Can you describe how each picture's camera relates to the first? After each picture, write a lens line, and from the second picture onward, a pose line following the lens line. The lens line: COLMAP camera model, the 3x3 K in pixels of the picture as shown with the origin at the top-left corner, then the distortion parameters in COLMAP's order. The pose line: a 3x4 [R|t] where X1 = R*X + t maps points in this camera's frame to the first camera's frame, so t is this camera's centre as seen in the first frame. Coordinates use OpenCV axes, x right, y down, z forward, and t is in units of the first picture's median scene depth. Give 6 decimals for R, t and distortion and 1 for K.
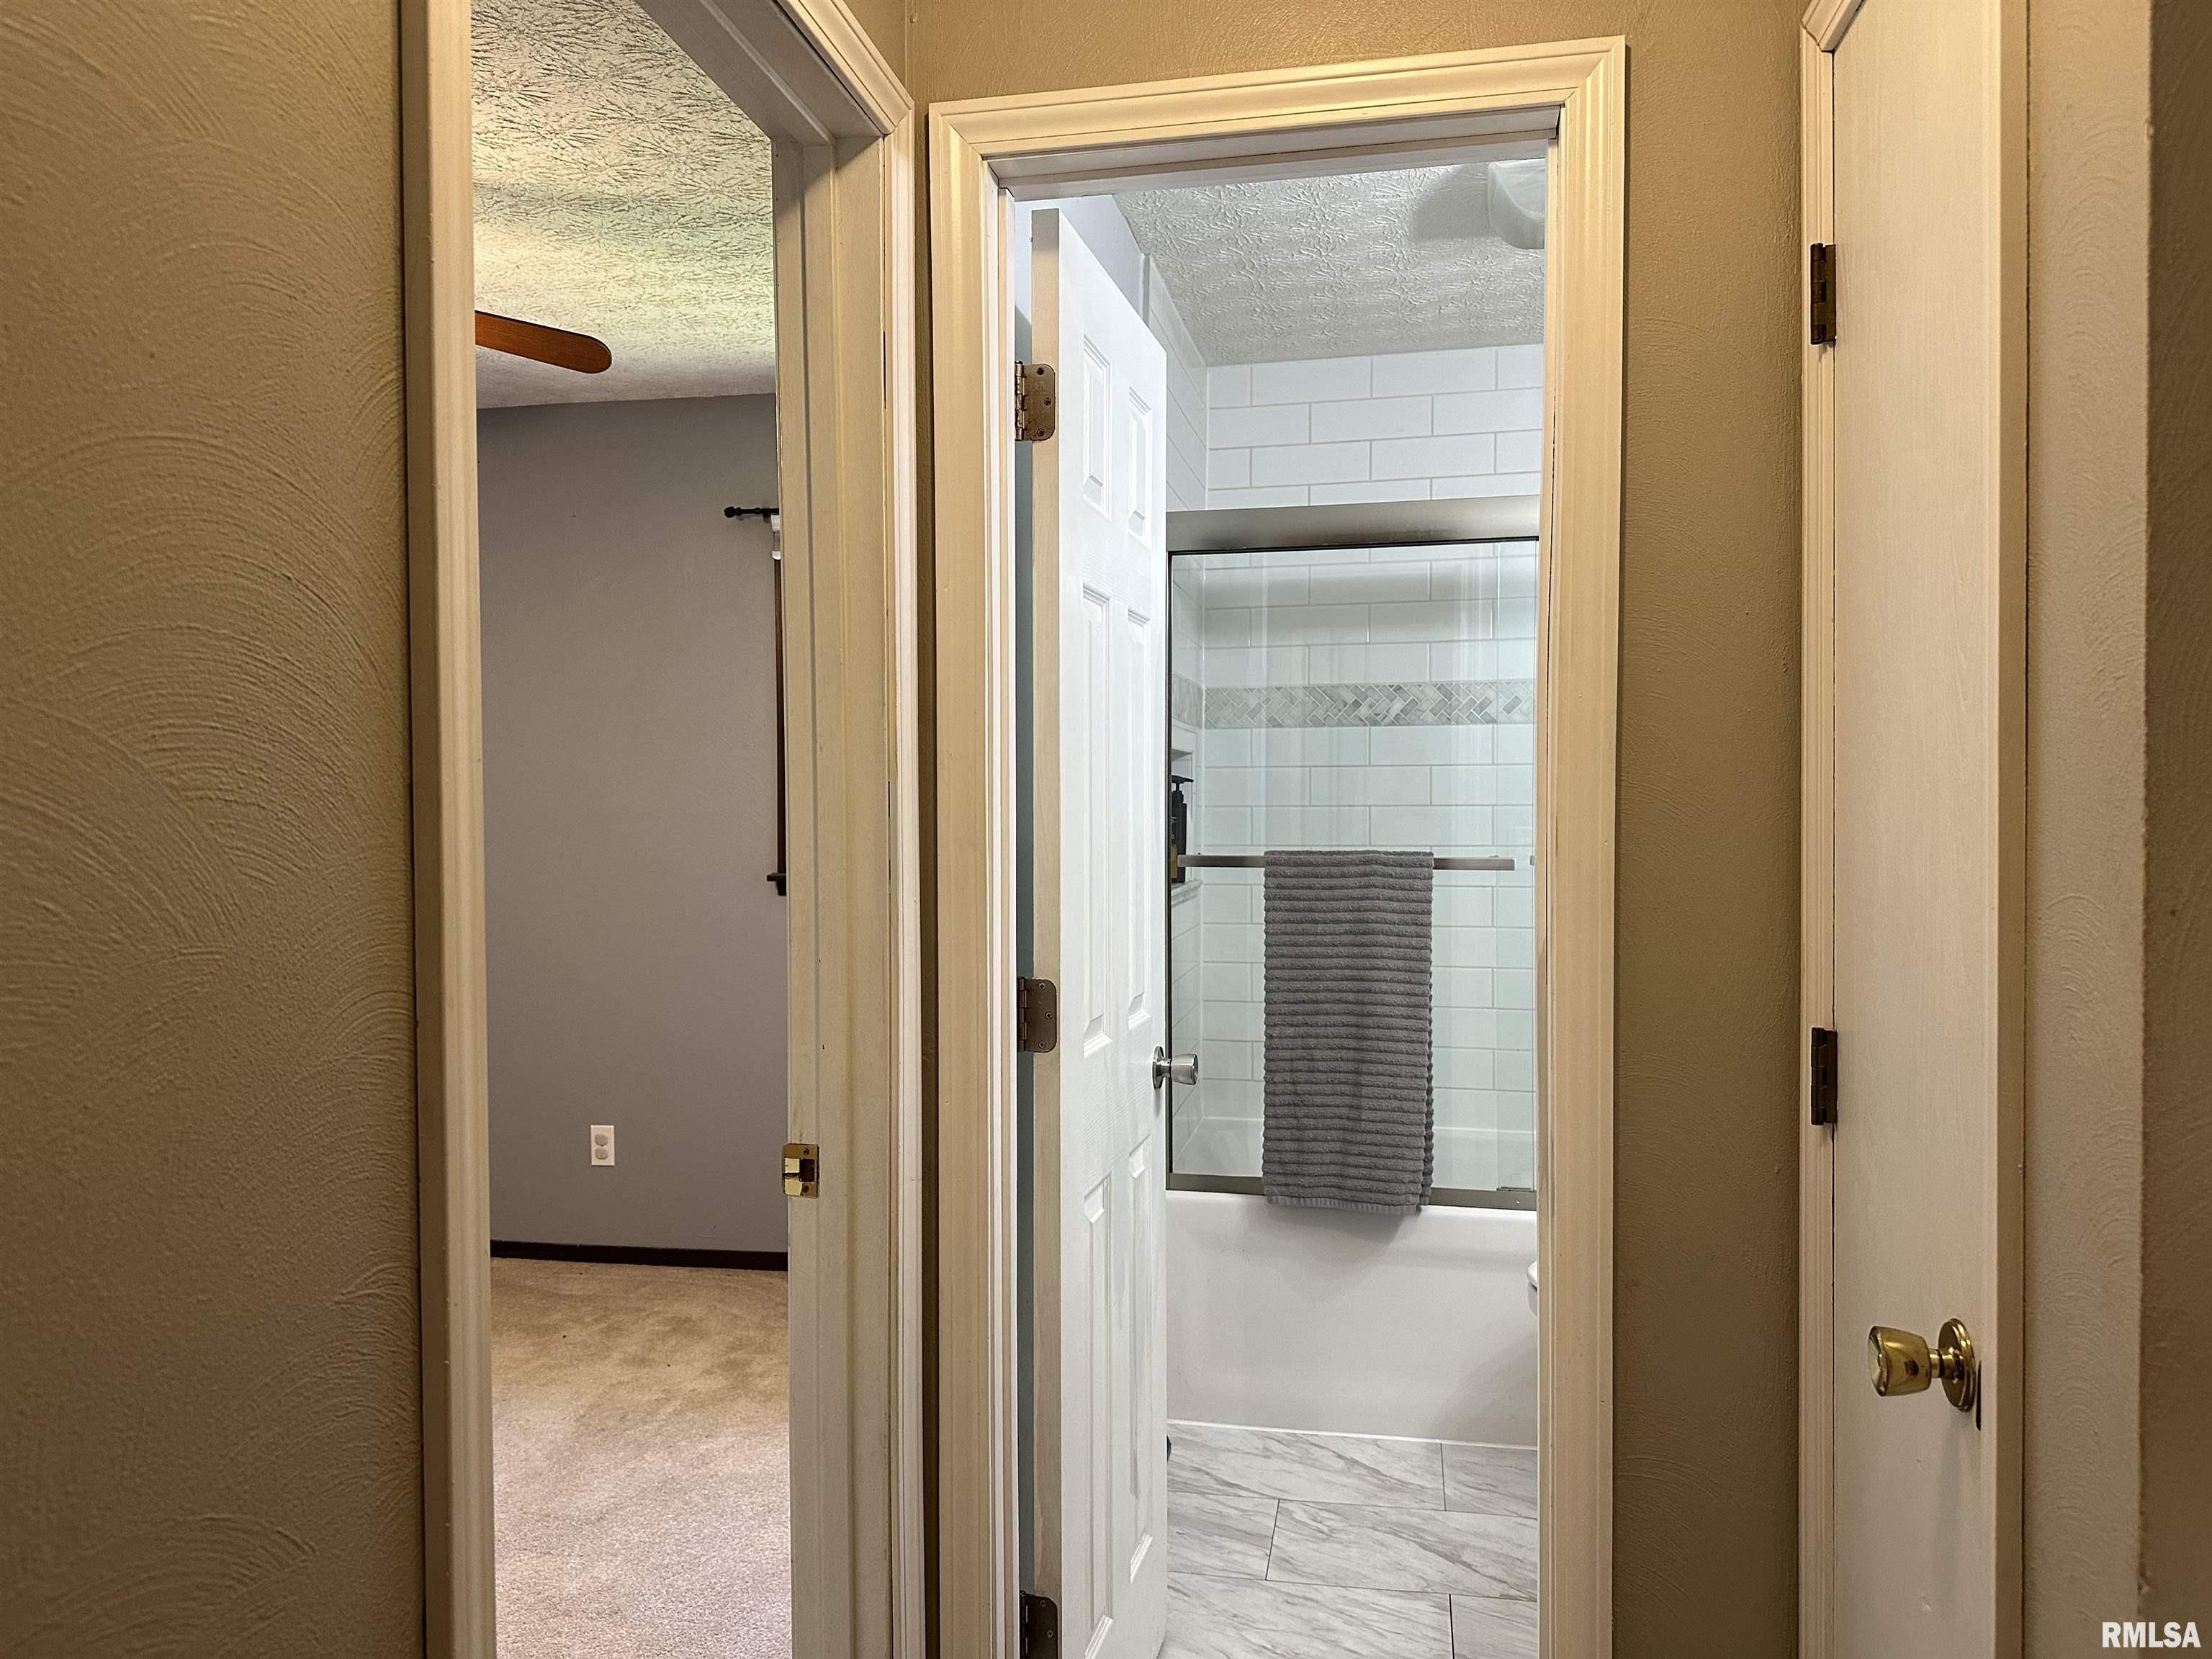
lens RADIAL K [[1551.5, 0, 1106.0], [0, 1551.5, 829.5], [0, 0, 1]] dist [0.004435, -0.020157]
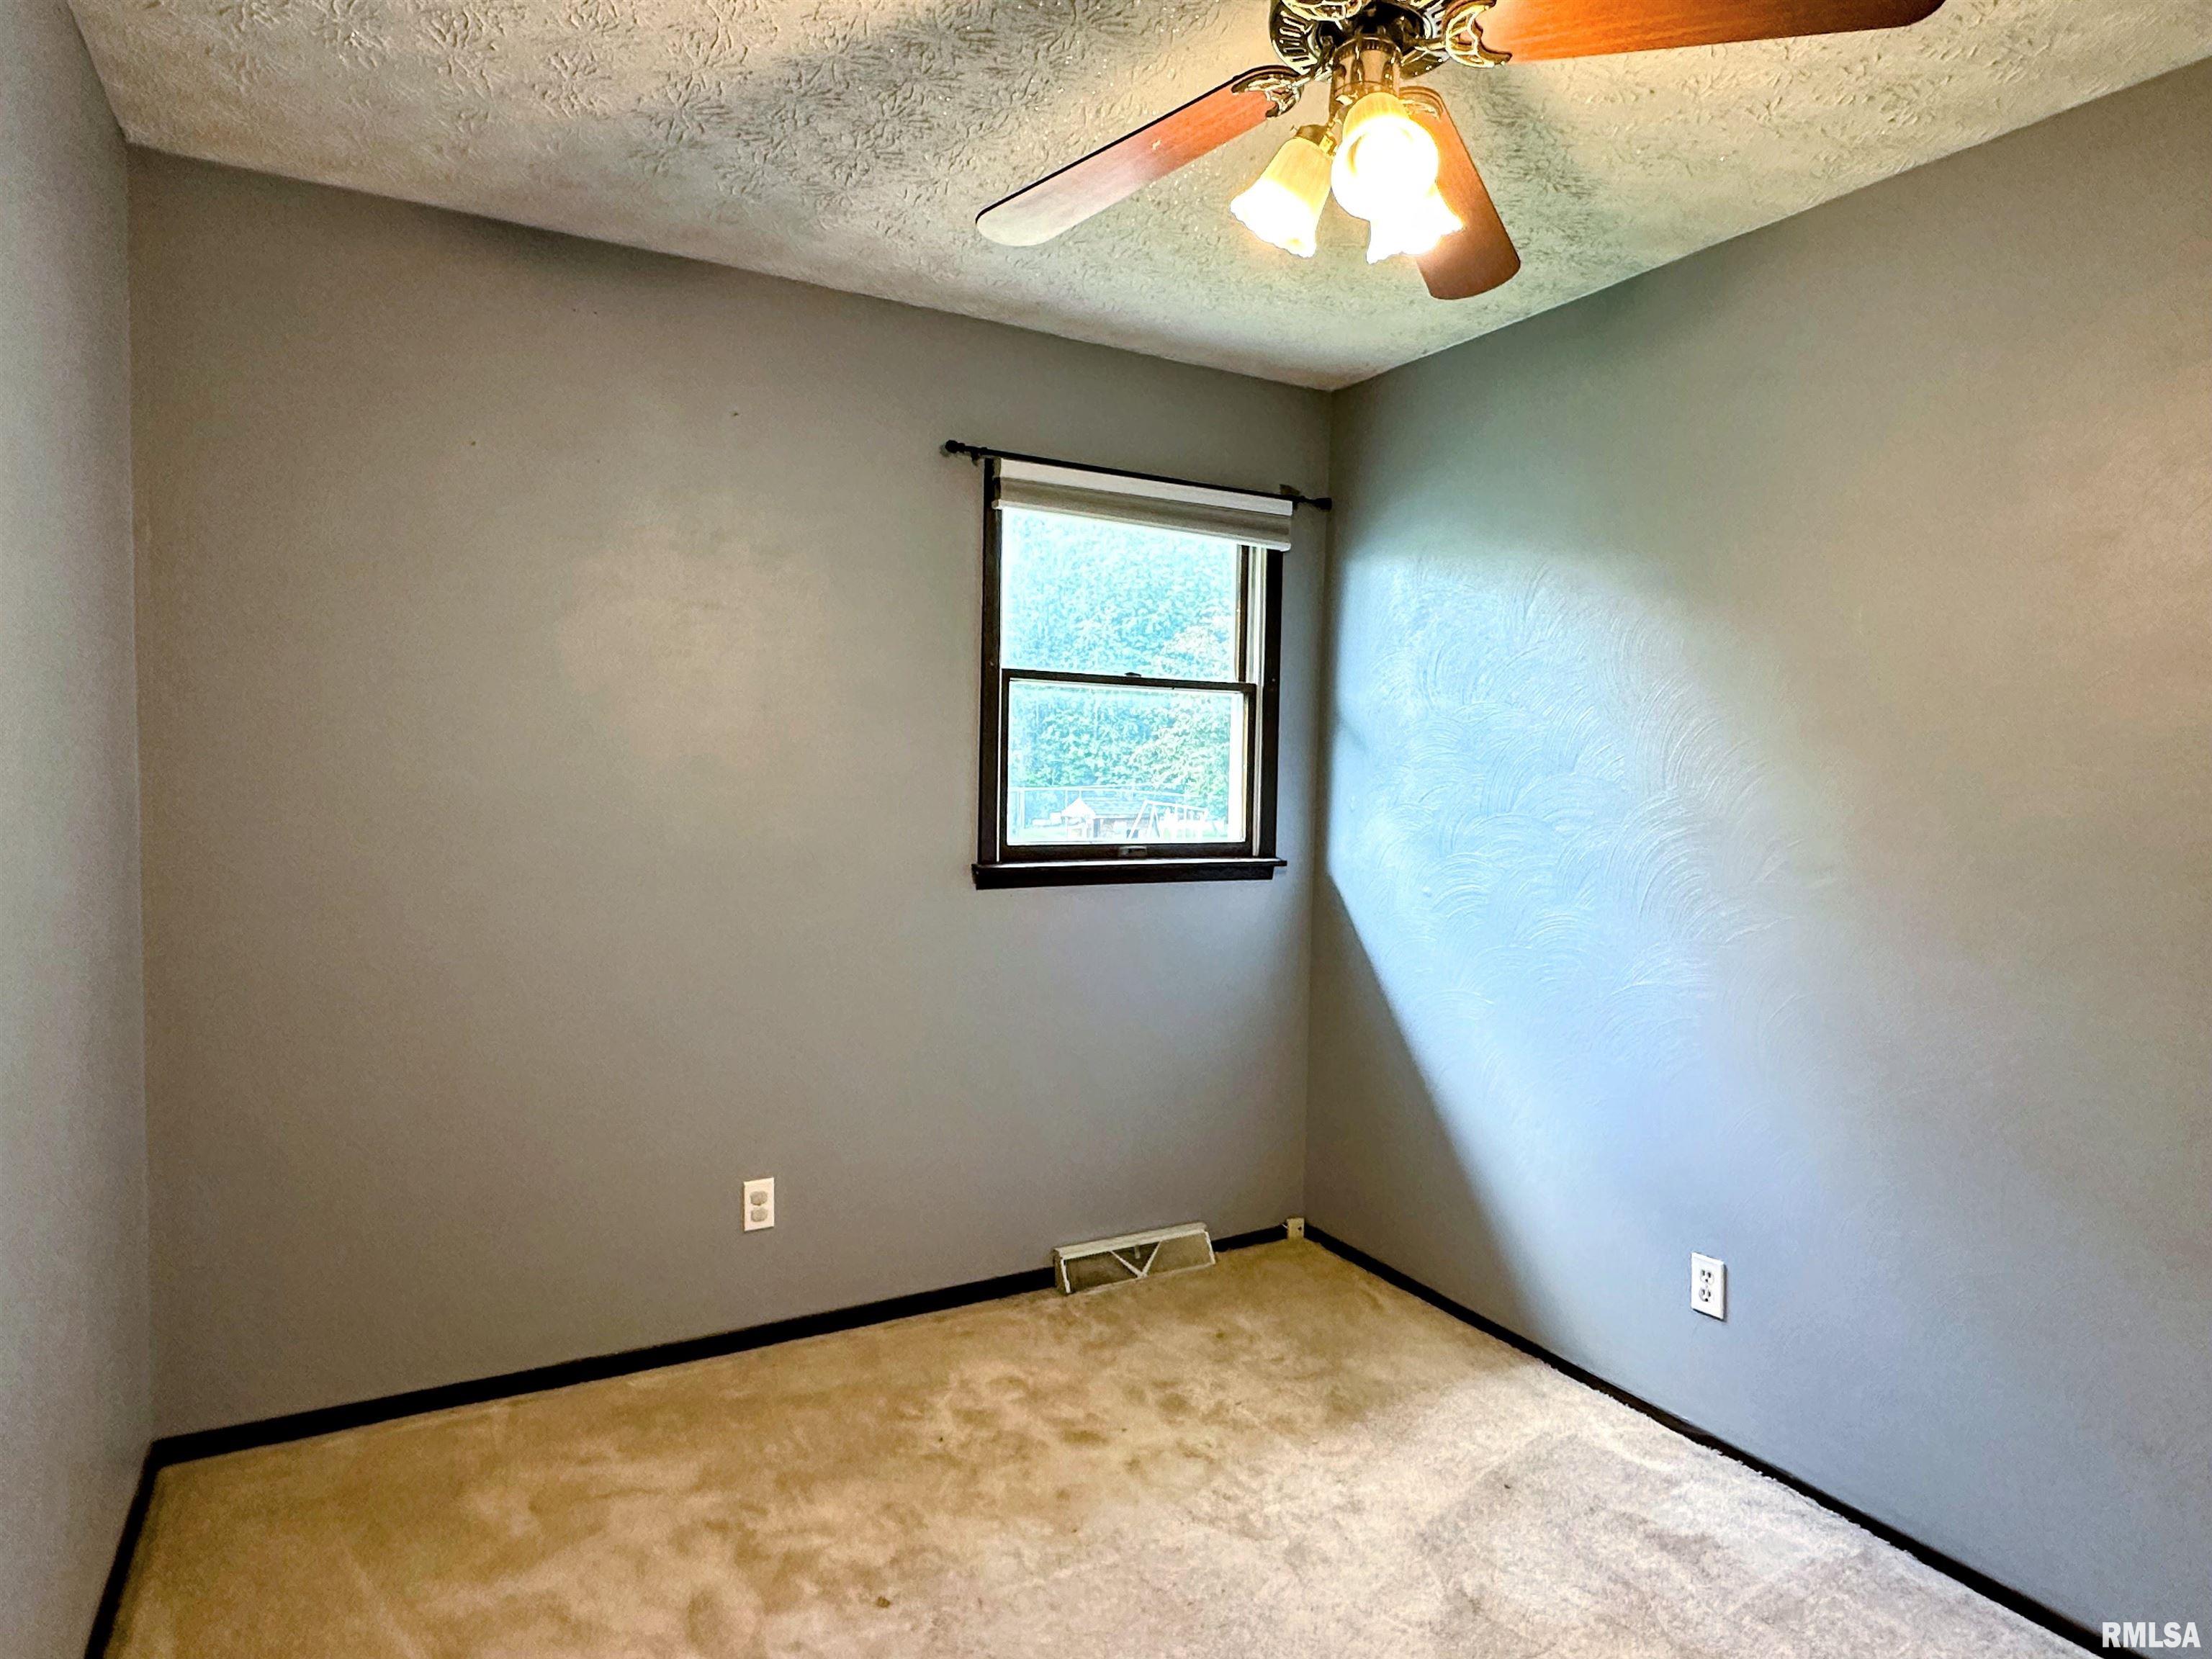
lens RADIAL K [[1290.3, 0, 1106.0], [0, 1290.3, 829.5], [0, 0, 1]] dist [-0.001647, 0.000129]
pose [[0.751875, -0.002599, 0.659301, -0.713864], [-0.013573, 0.999719, 0.019421, -0.006805], [-0.659166, -0.023551, 0.751629, 0.434909]]
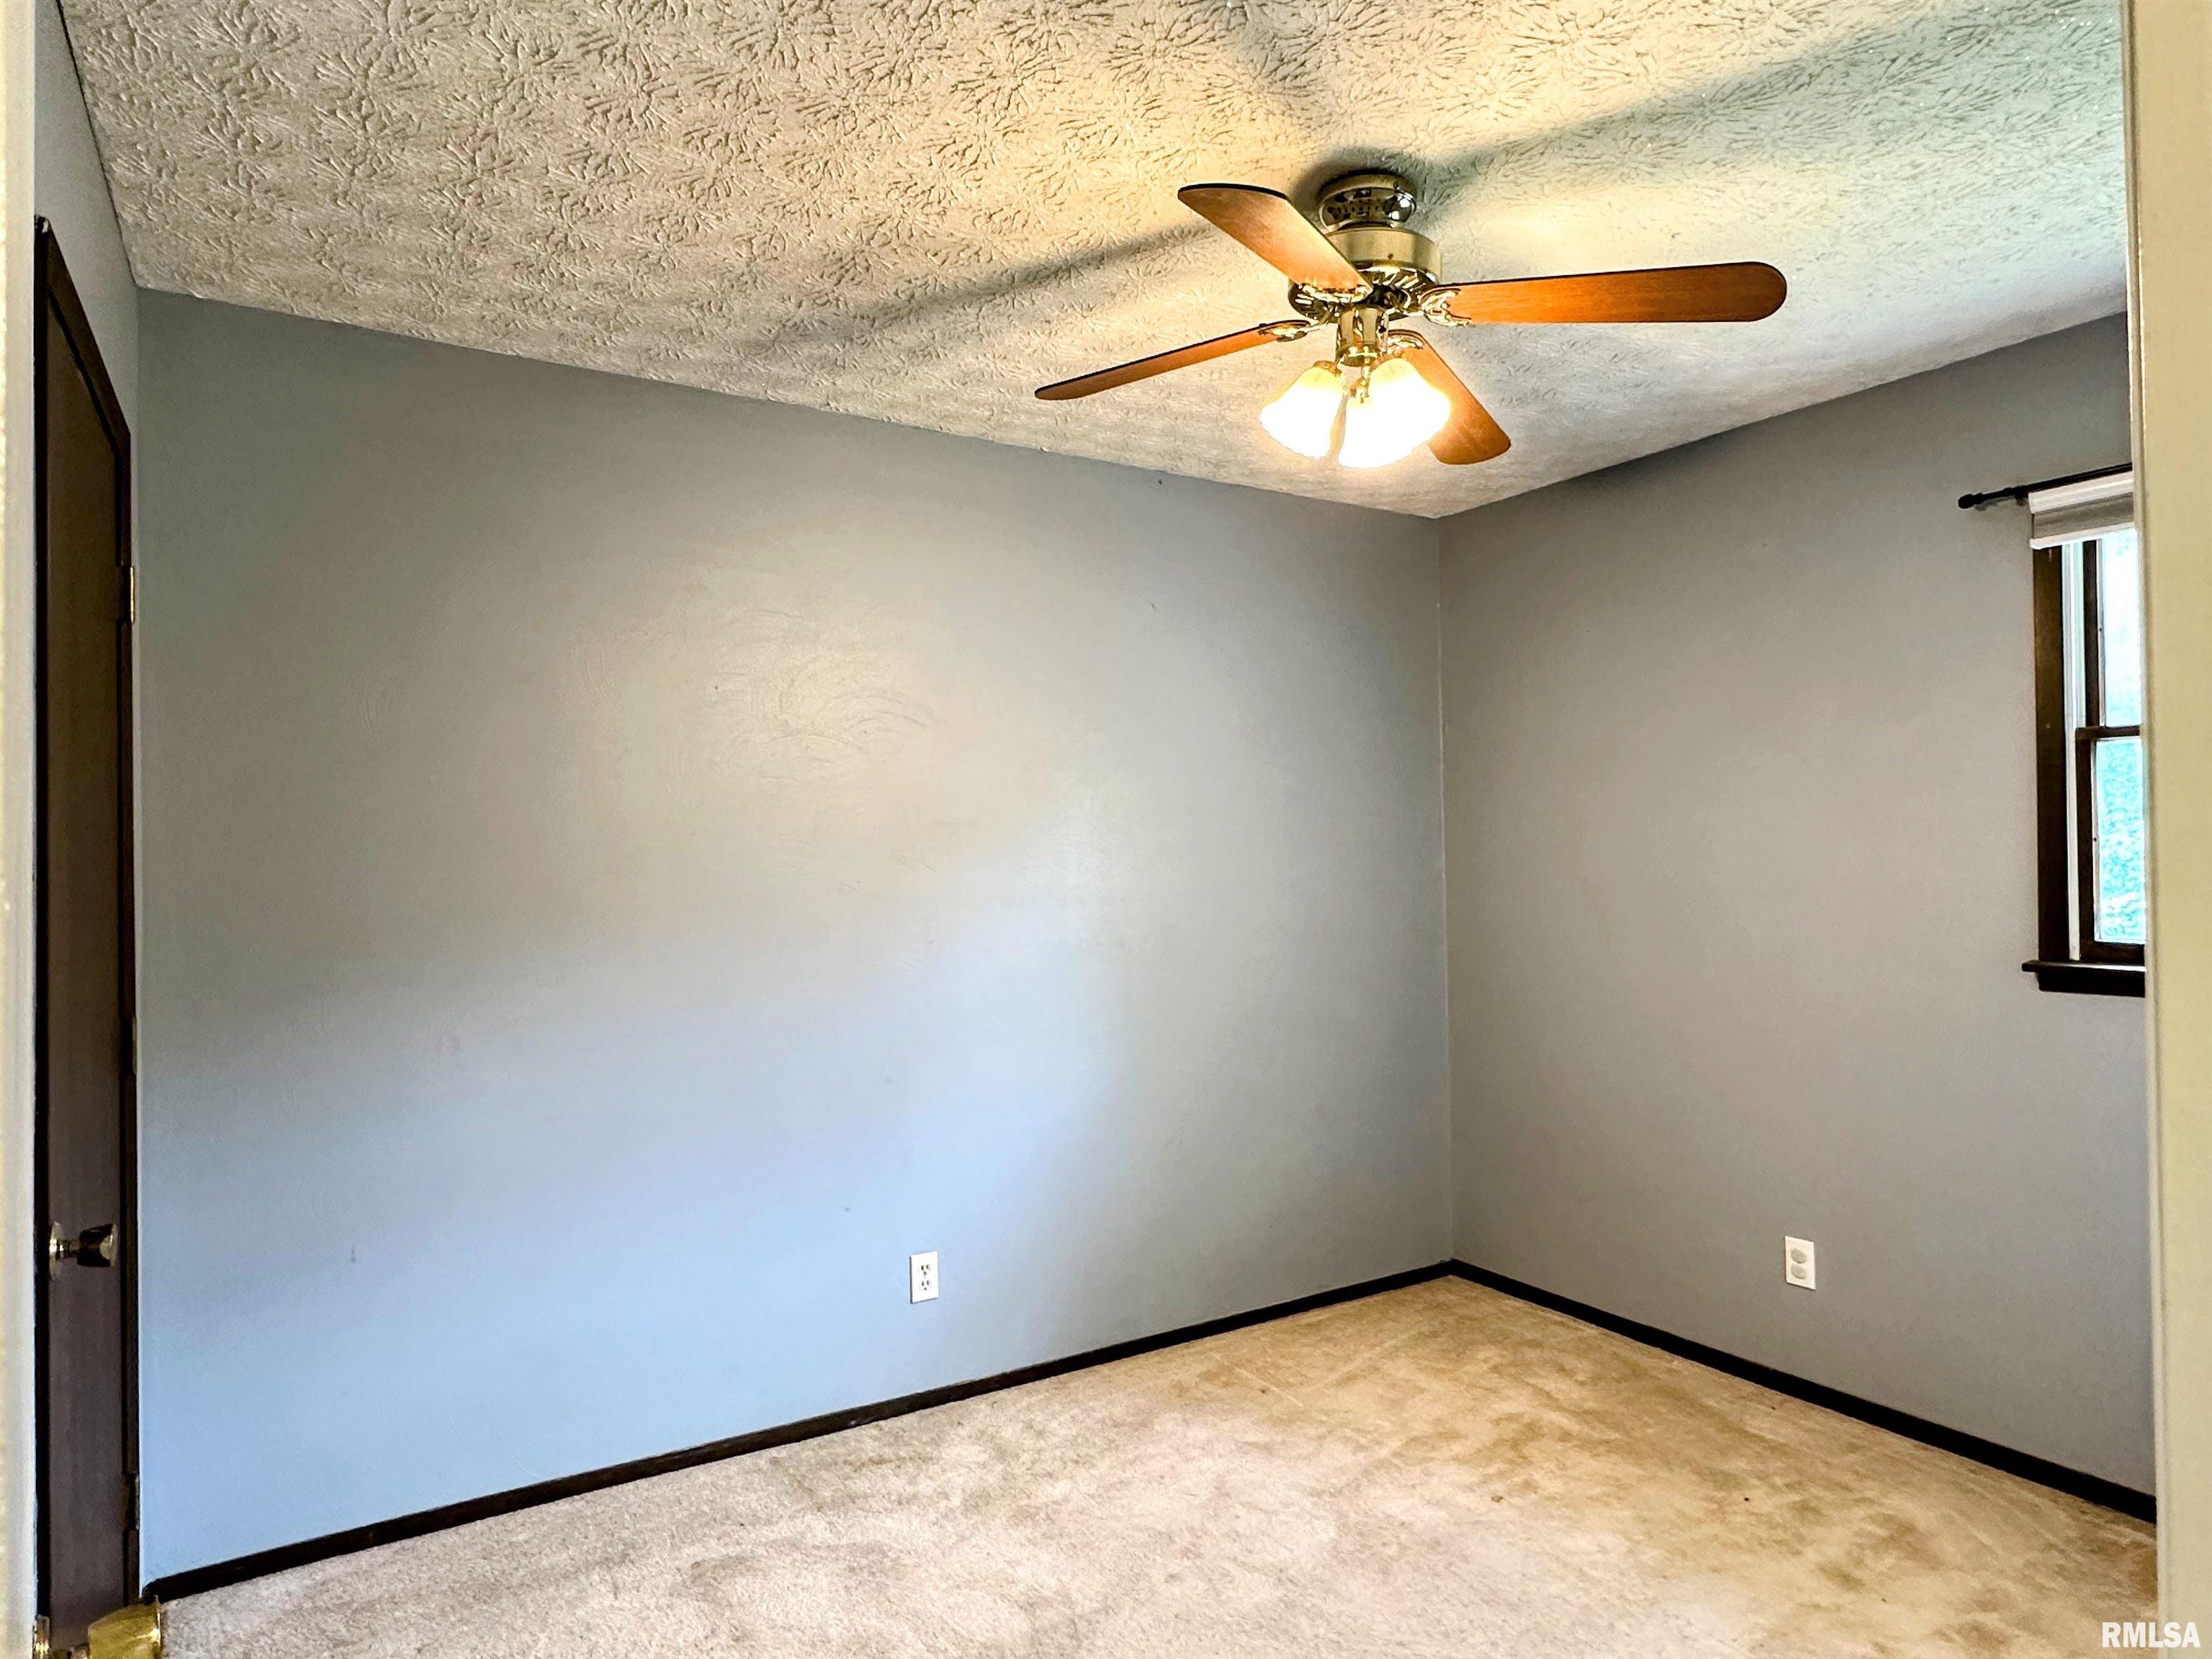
lens RADIAL K [[1315.8, 0, 1106.0], [0, 1315.8, 829.5], [0, 0, 1]] dist [0.001313, 0.003903]
pose [[0.684974, -0.010151, -0.728496, -0.060043], [-0.011394, 0.999631, -0.024643, -0.016340], [0.728478, 0.025180, 0.684606, 0.240575]]
